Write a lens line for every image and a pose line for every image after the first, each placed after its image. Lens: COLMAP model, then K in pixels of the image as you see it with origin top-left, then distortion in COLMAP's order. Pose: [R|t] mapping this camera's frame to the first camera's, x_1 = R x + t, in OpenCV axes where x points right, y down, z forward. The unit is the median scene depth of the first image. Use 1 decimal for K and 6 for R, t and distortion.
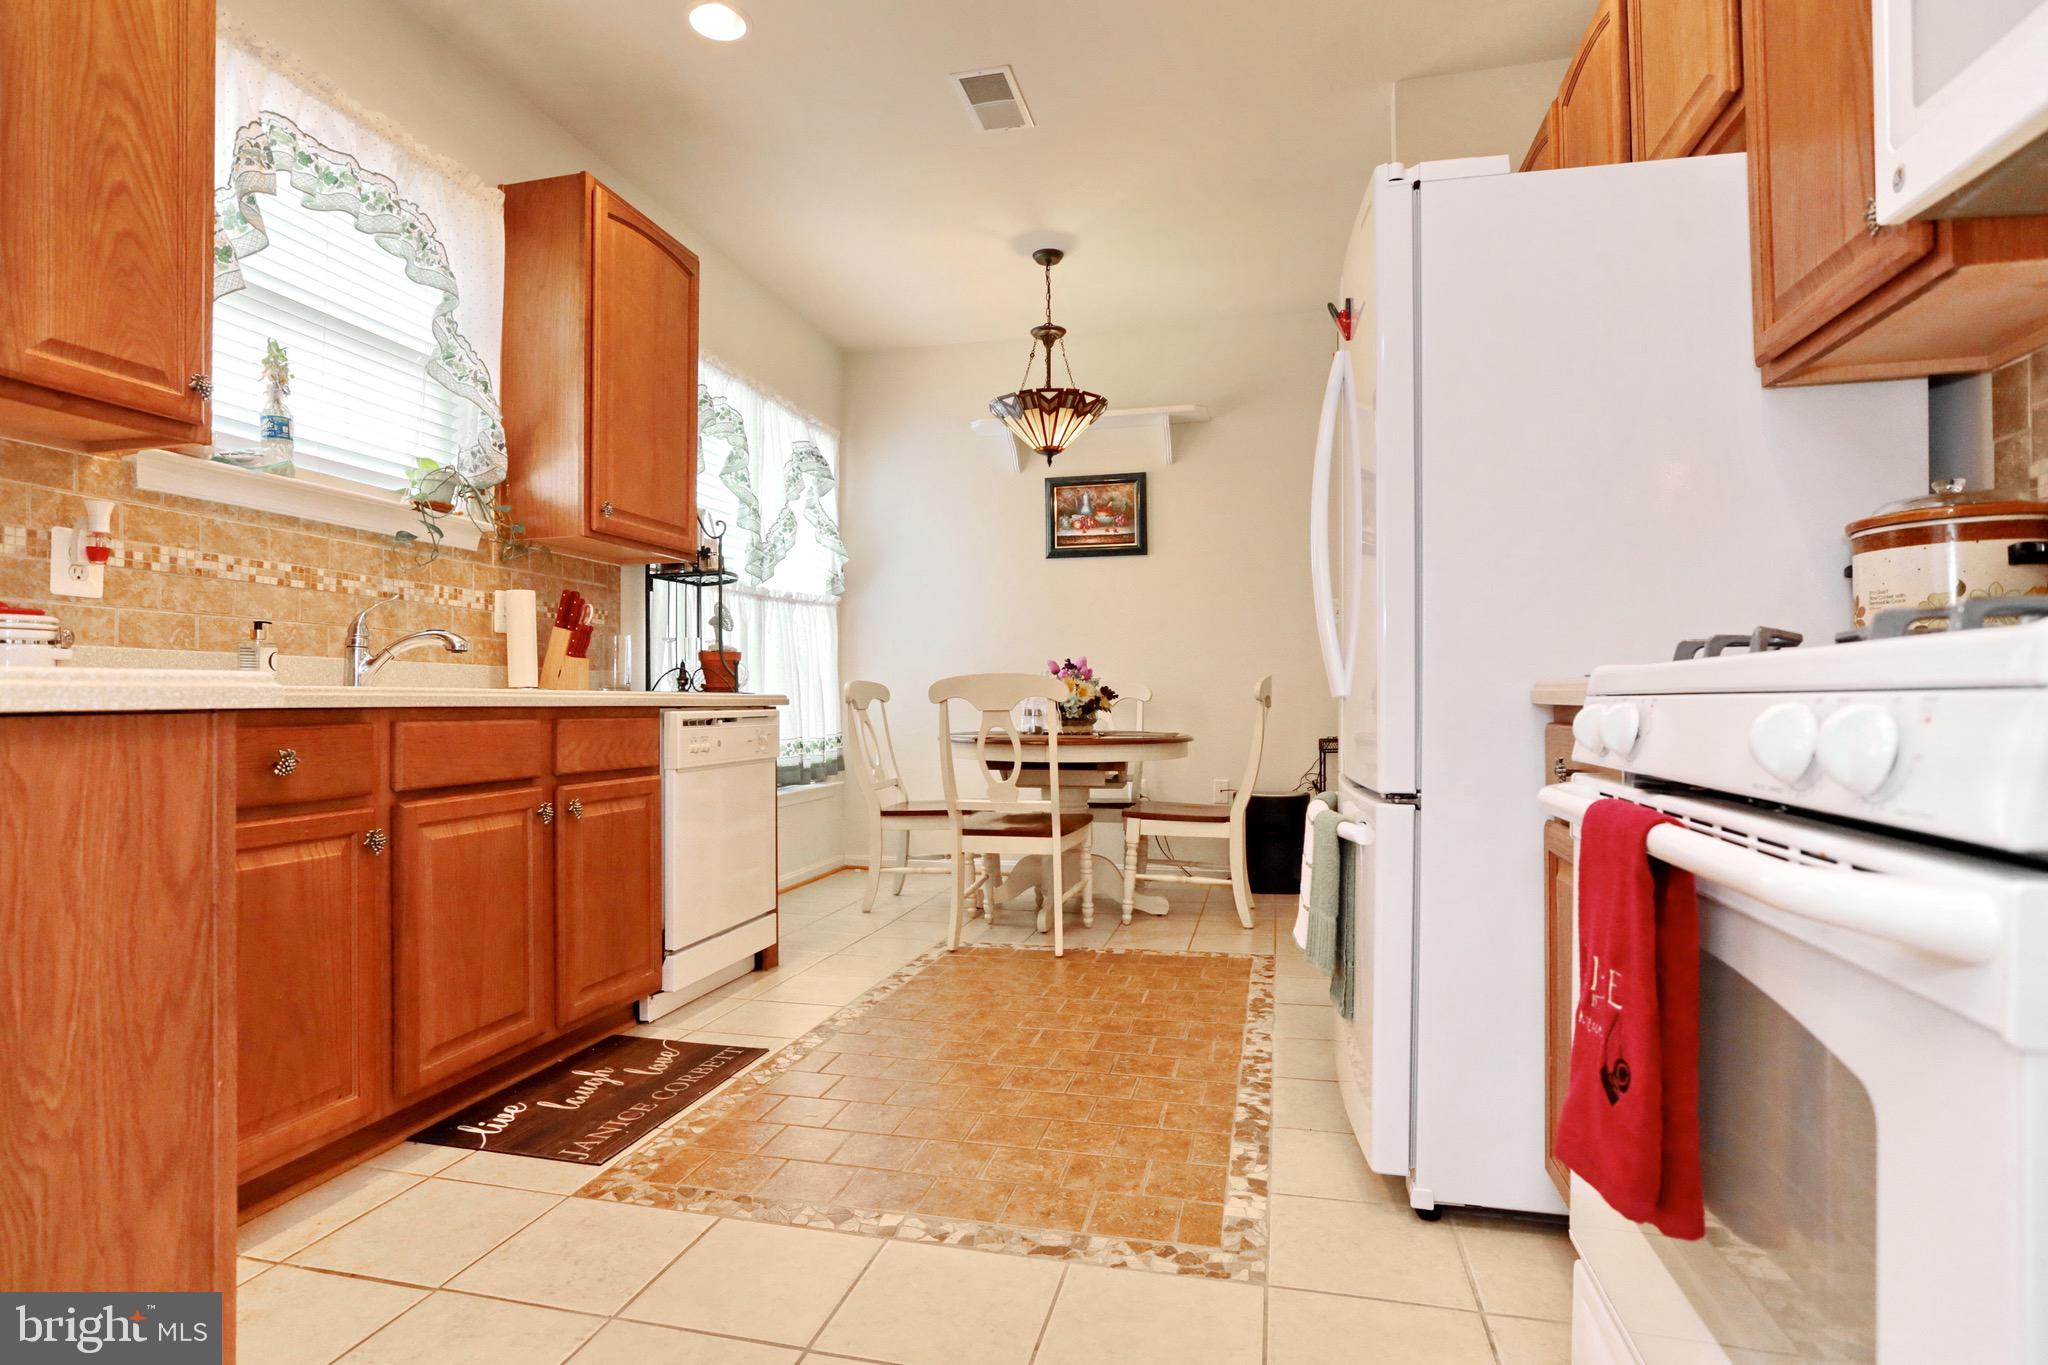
lens RADIAL K [[1054.3, 0, 1021.7], [0, 1054.3, 683.5], [0, 0, 1]] dist [-0.031061, 0.018687]
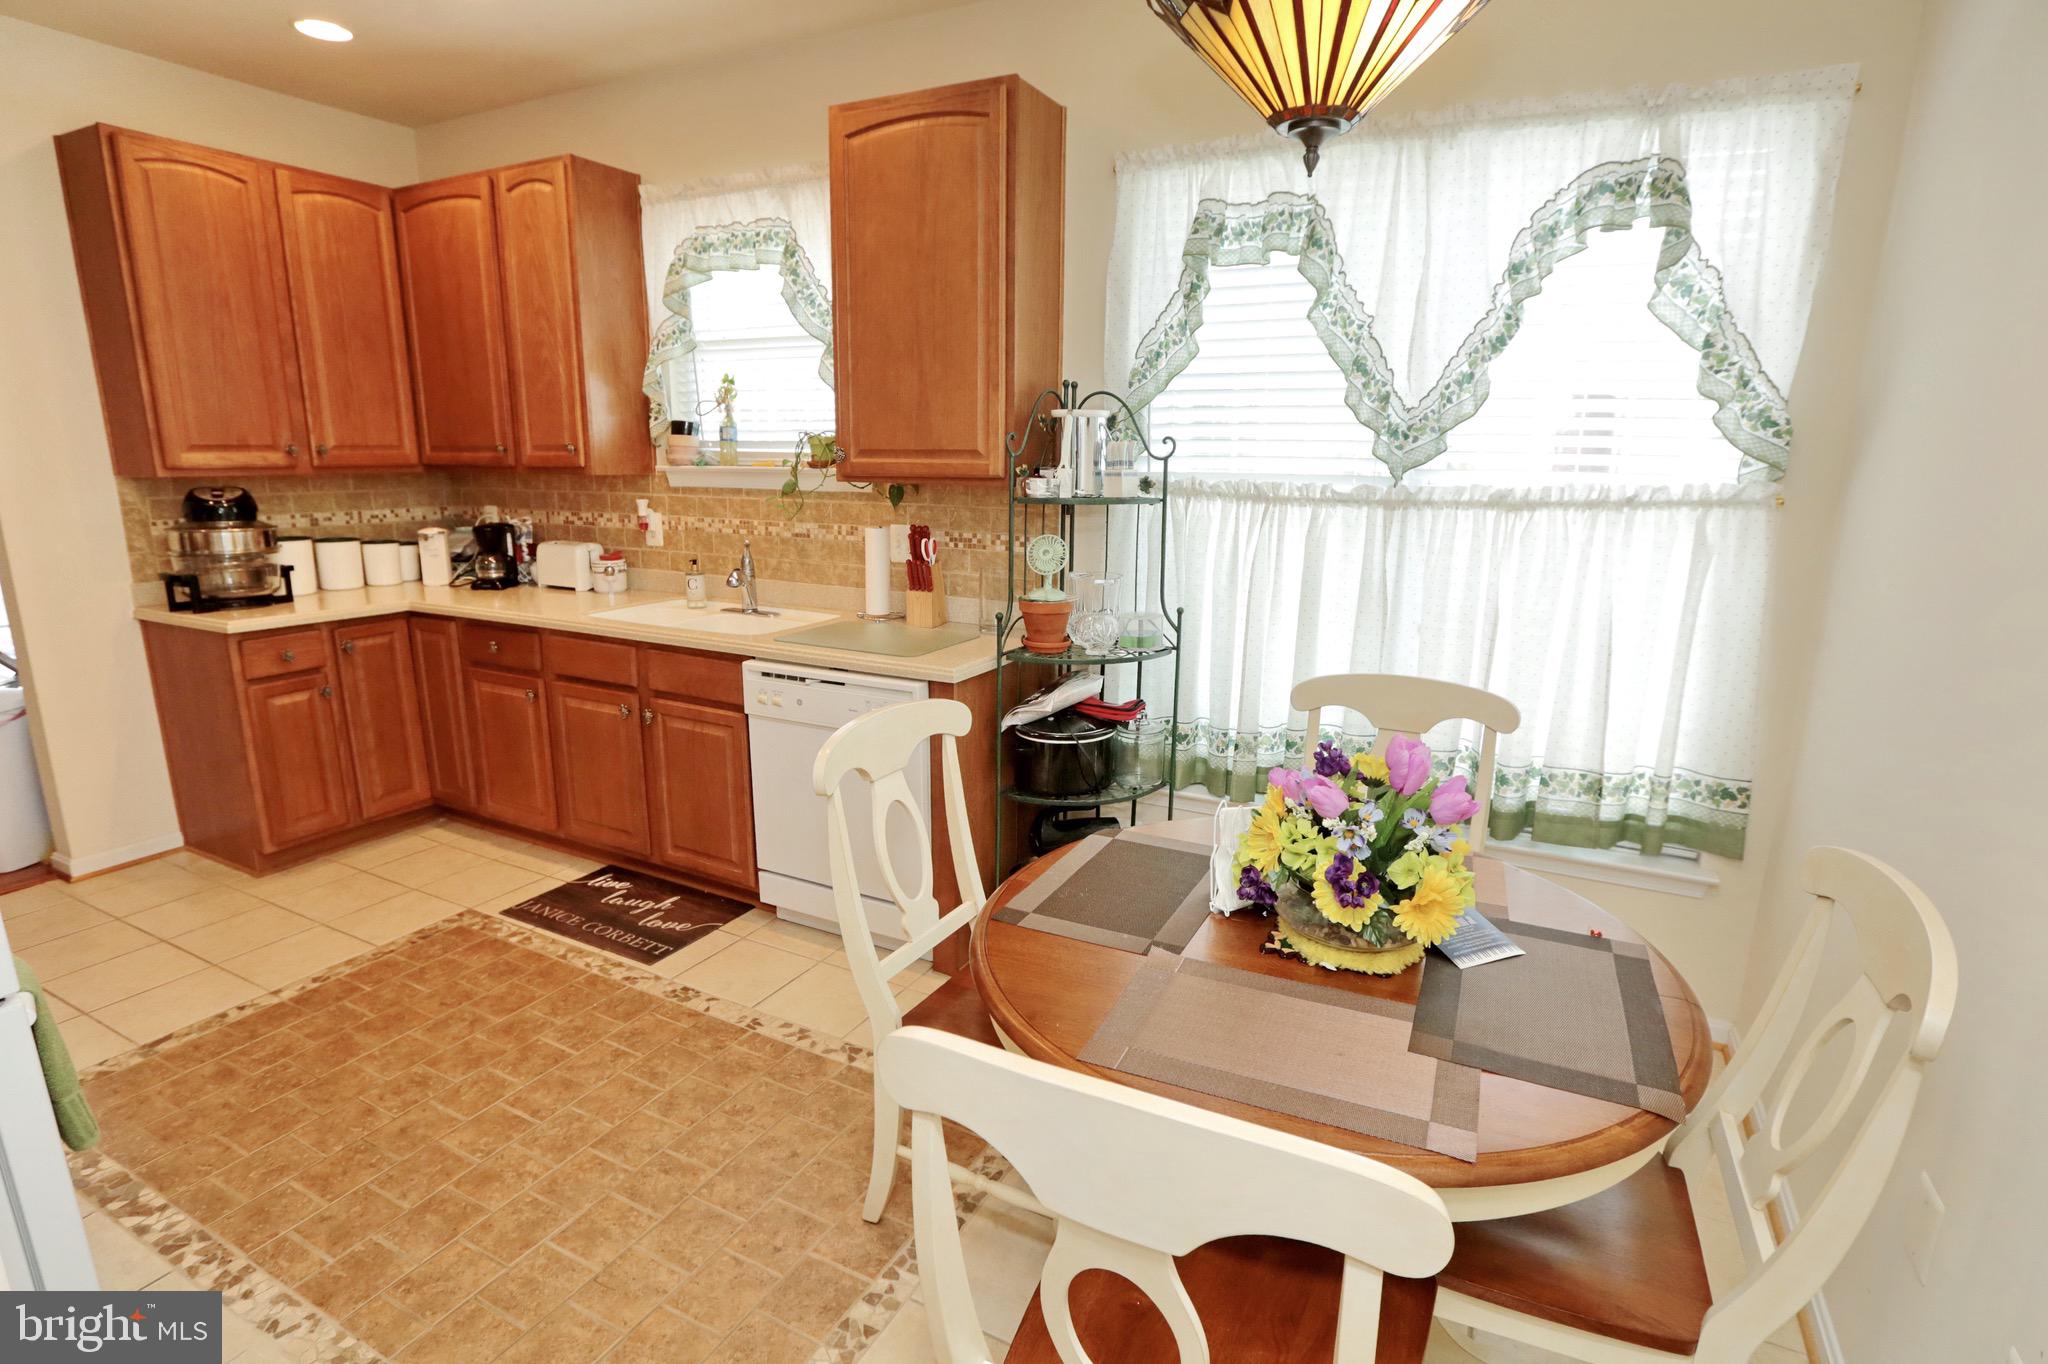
lens RADIAL K [[998.9, 0, 1008.6], [0, 998.9, 680.7], [0, 0, 1]] dist [-0.047259, 0.011918]
pose [[-0.233102, 0.221297, -0.946938, 0.637514], [0.007762, 0.974155, 0.225747, -0.200221], [0.972421, 0.045272, -0.228795, 1.644105]]
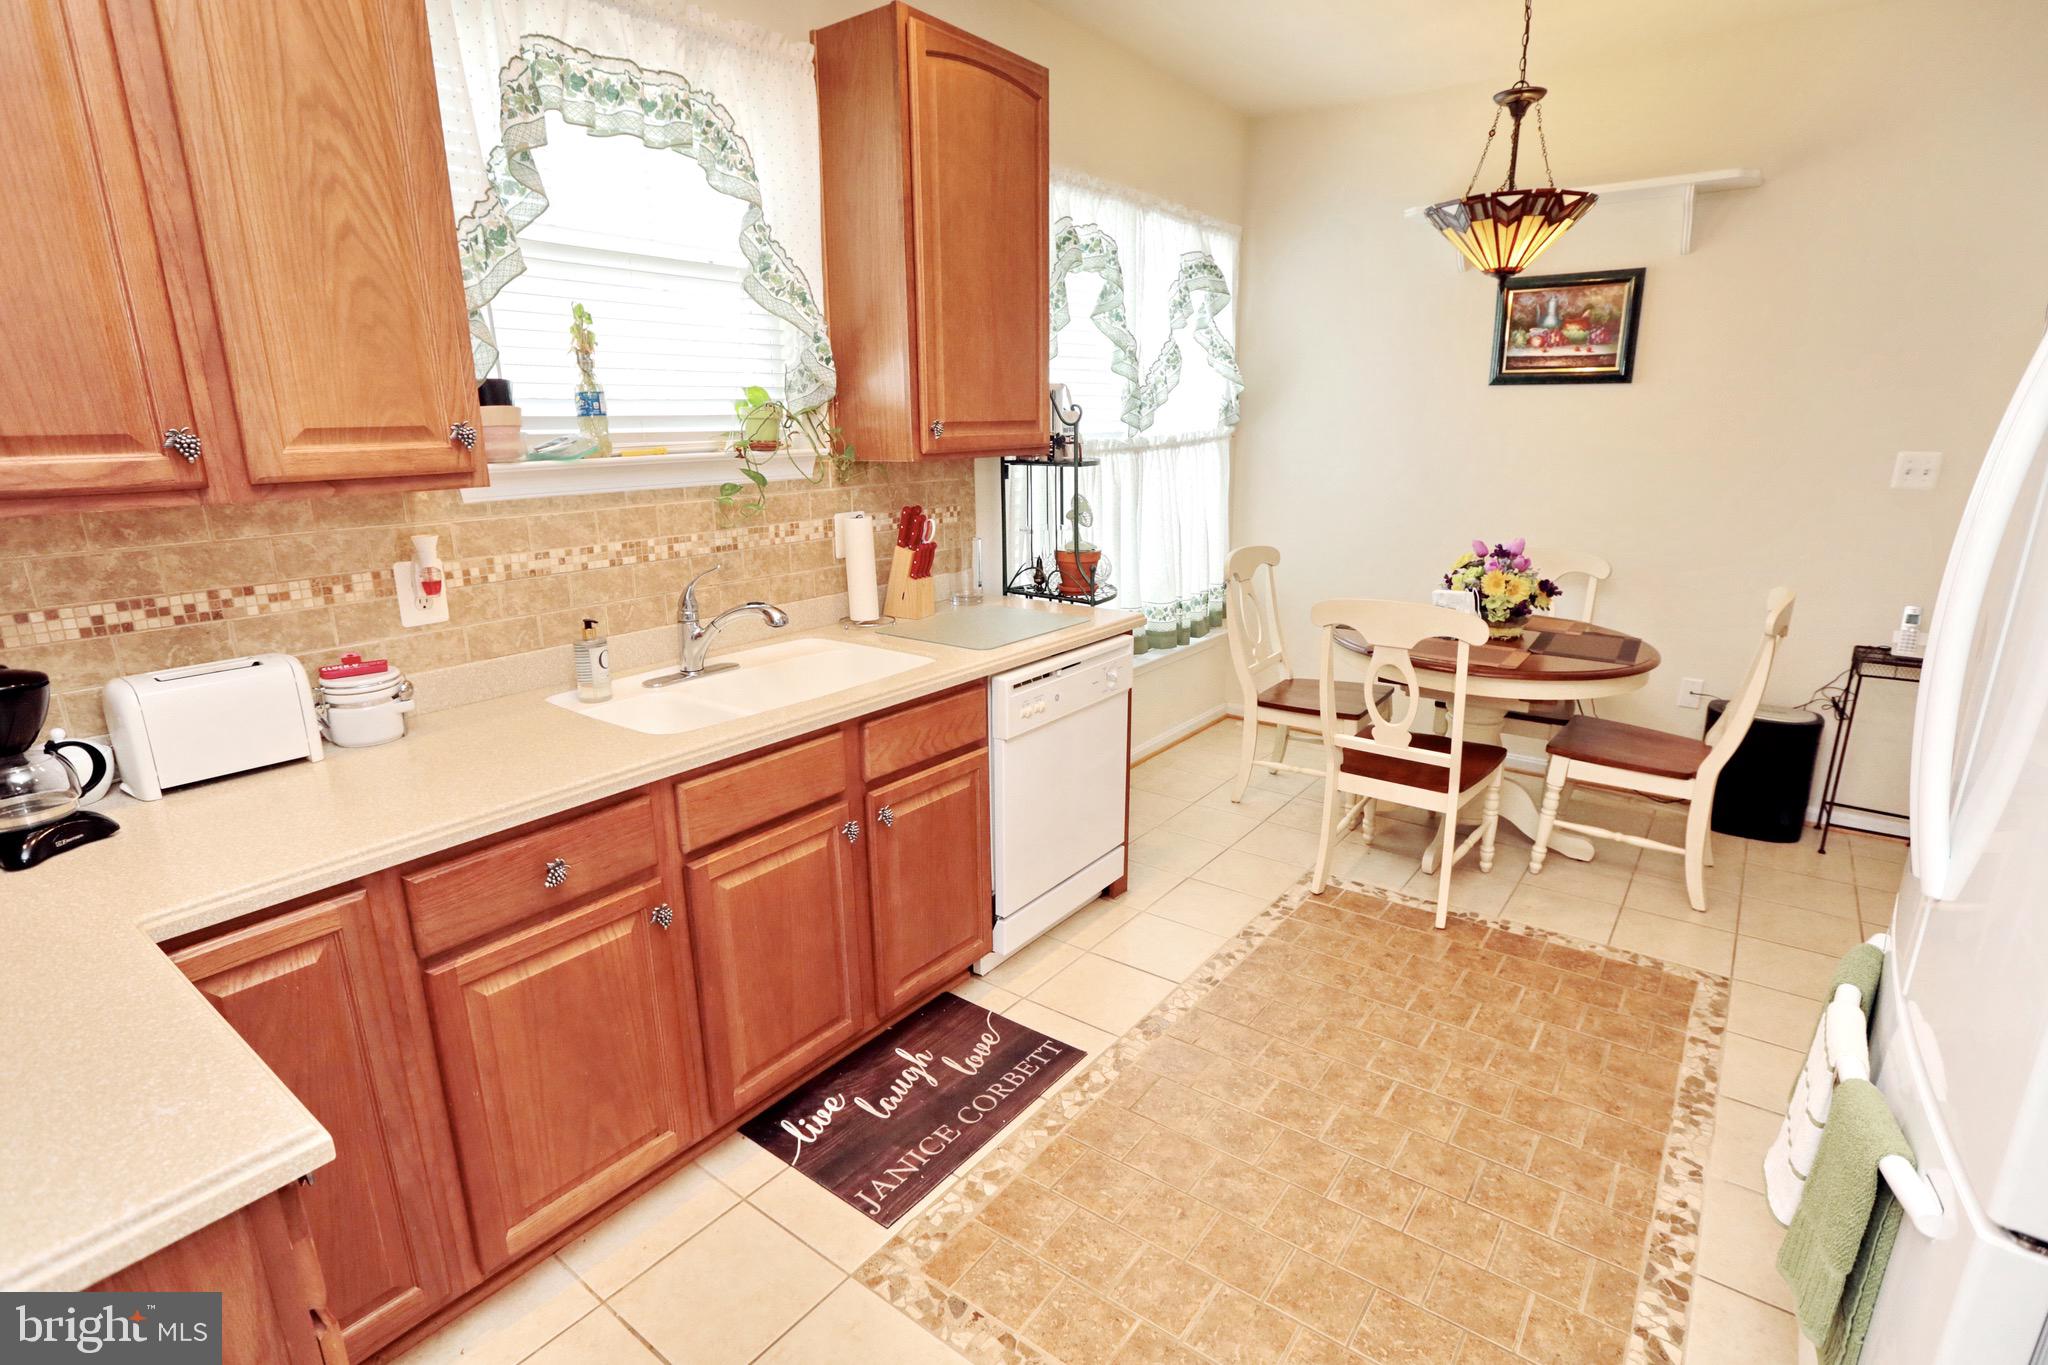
lens RADIAL K [[1009.9, 0, 1017.0], [0, 1009.9, 689.5], [0, 0, 1]] dist [-0.047899, 0.018157]
pose [[0.917174, 0.100946, -0.385489, 0.018432], [0.011932, 0.959991, 0.279777, -0.226150], [0.398308, -0.261204, 0.879274, 0.265714]]
